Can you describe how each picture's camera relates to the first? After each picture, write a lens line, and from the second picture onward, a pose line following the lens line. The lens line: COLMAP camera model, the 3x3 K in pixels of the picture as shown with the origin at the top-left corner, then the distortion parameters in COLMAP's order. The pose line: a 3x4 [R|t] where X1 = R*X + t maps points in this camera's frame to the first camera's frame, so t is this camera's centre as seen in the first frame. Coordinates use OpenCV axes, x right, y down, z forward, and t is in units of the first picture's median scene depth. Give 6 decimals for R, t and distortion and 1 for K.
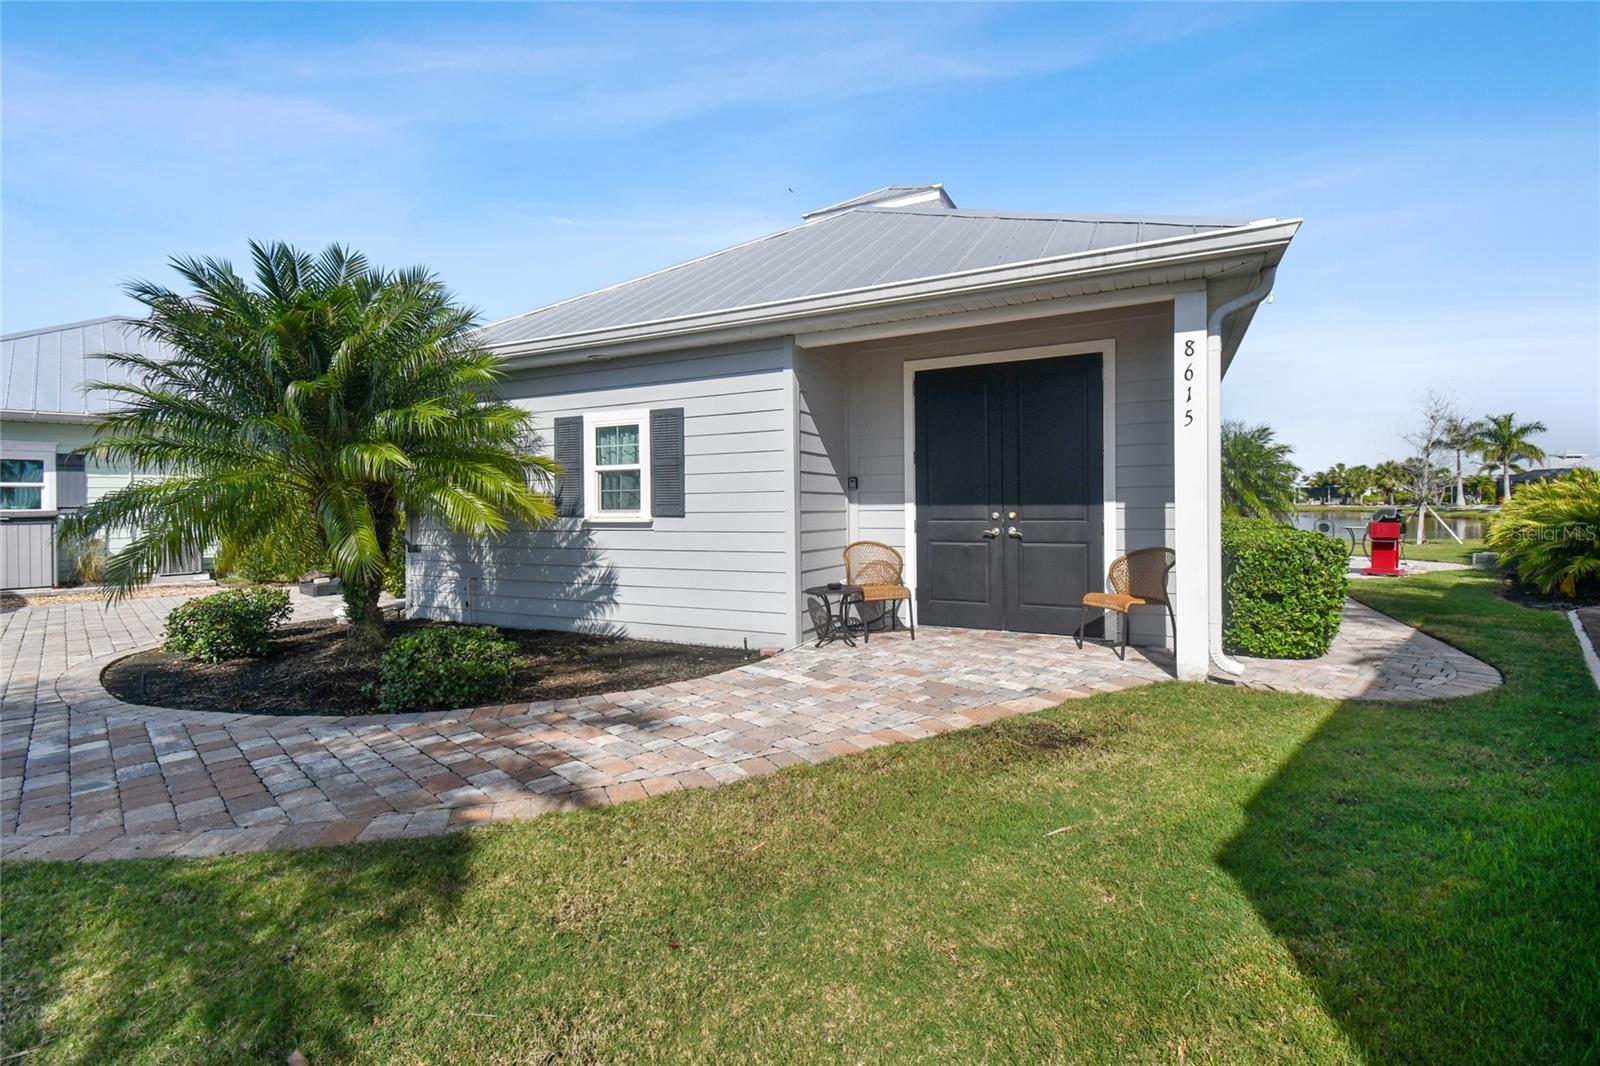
lens RADIAL K [[700.9, 0, 796.3], [0, 700.9, 522.0], [0, 0, 1]] dist [0.046270, -0.023856]
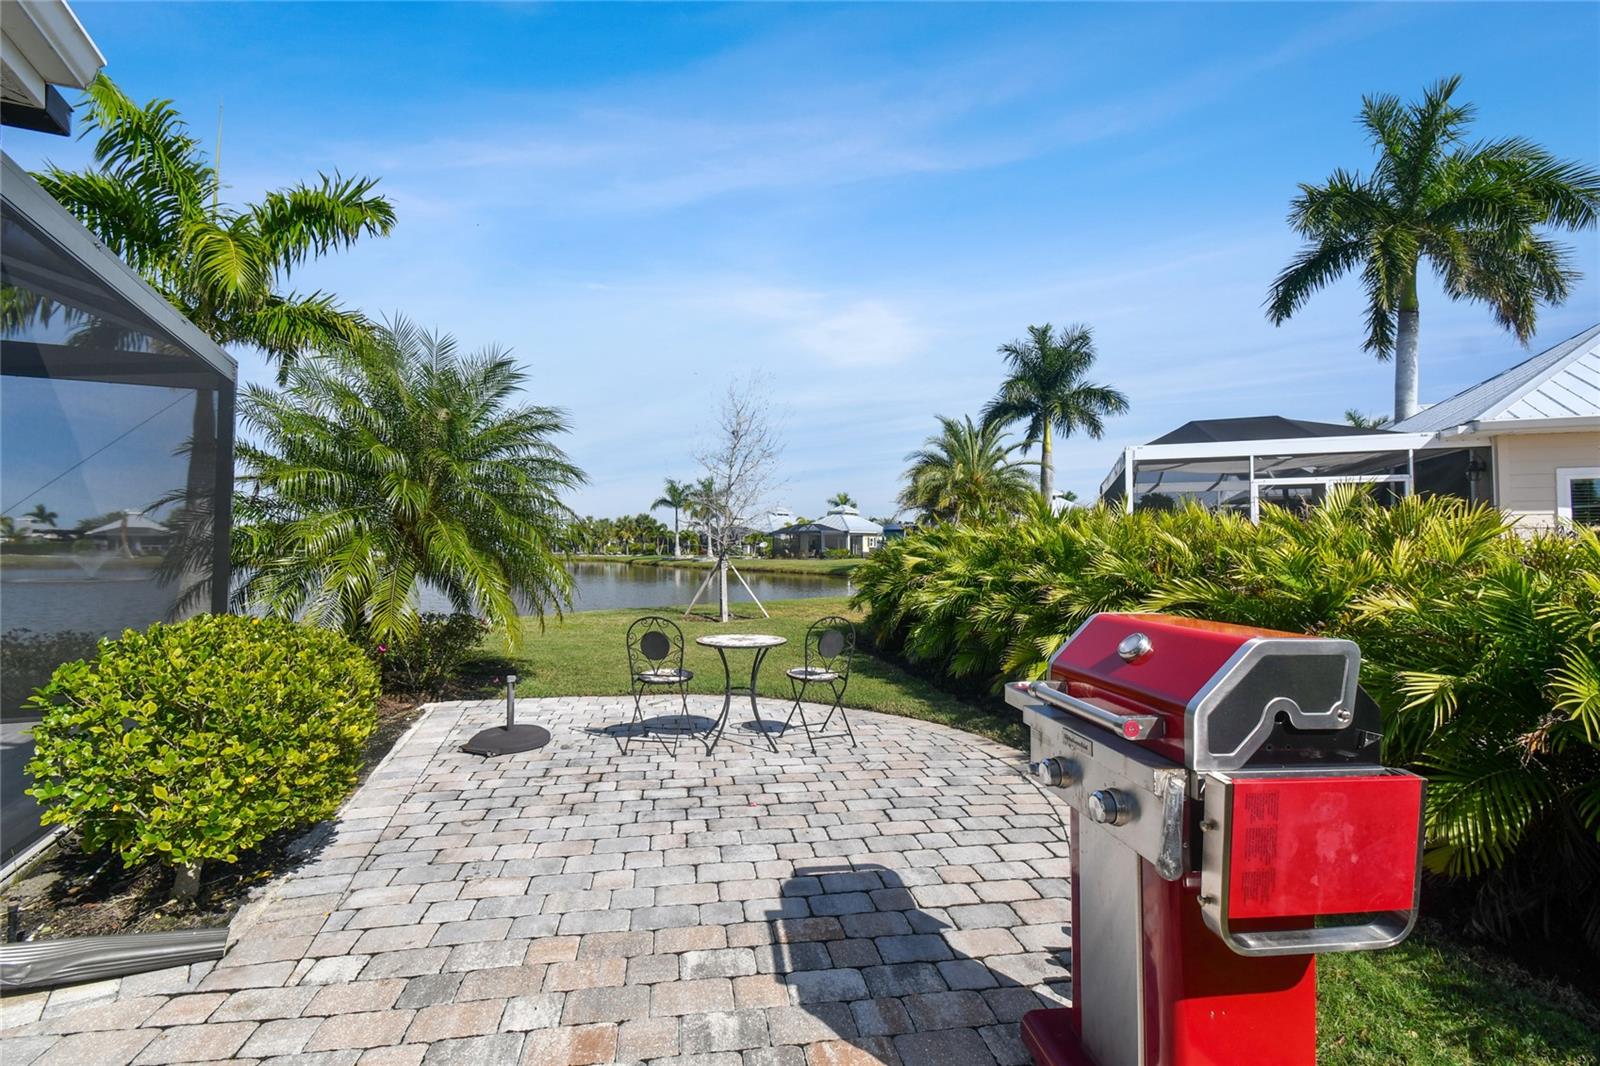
lens RADIAL K [[700.9, 0, 796.3], [0, 700.9, 522.0], [0, 0, 1]] dist [0.046270, -0.023856]
pose [[0.587145, 0.044423, 0.808262, 0.123467], [0.009317, 0.998056, -0.061623, -0.006273], [-0.809428, 0.043712, 0.585590, 0.180600]]
